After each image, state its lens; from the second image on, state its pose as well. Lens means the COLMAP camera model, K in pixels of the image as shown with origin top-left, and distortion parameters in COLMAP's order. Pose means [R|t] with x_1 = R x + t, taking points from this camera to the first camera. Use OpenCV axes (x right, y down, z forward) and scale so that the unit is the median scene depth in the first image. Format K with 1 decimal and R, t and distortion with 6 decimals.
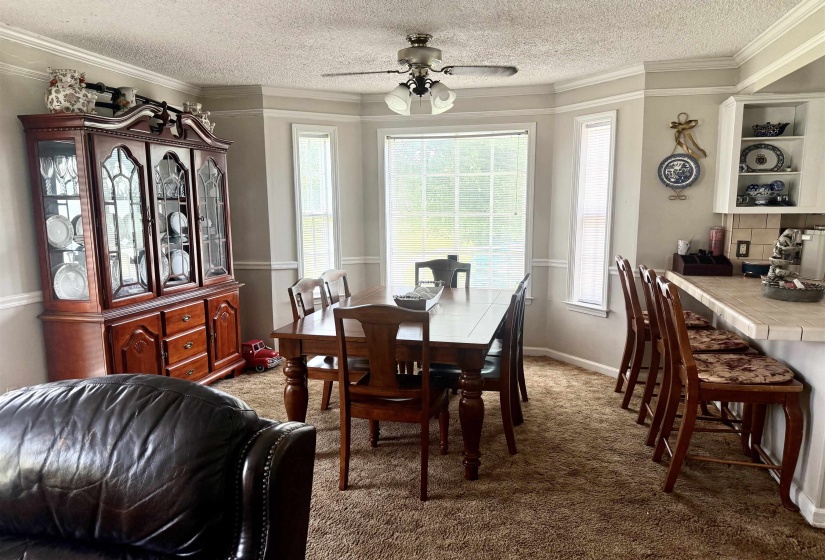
lens RADIAL K [[588.8, 0, 415.2], [0, 588.8, 282.7], [0, 0, 1]] dist [0.047813, -0.039901]
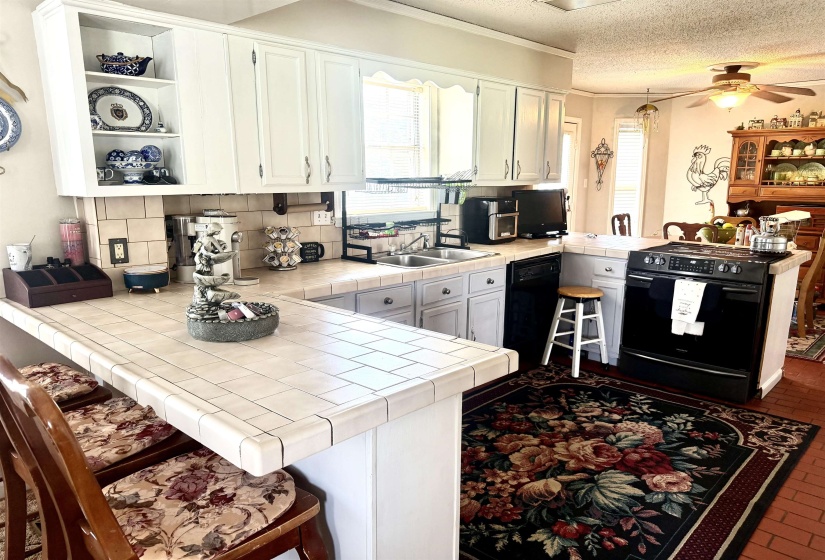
lens RADIAL K [[588.8, 0, 418.7], [0, 588.8, 298.8], [0, 0, 1]] dist [0.047813, -0.039901]
pose [[0.502388, -0.177273, 0.846275, 0.161228], [0.121288, 0.983528, 0.134022, -0.054396], [-0.856093, 0.035312, 0.515614, 0.398762]]
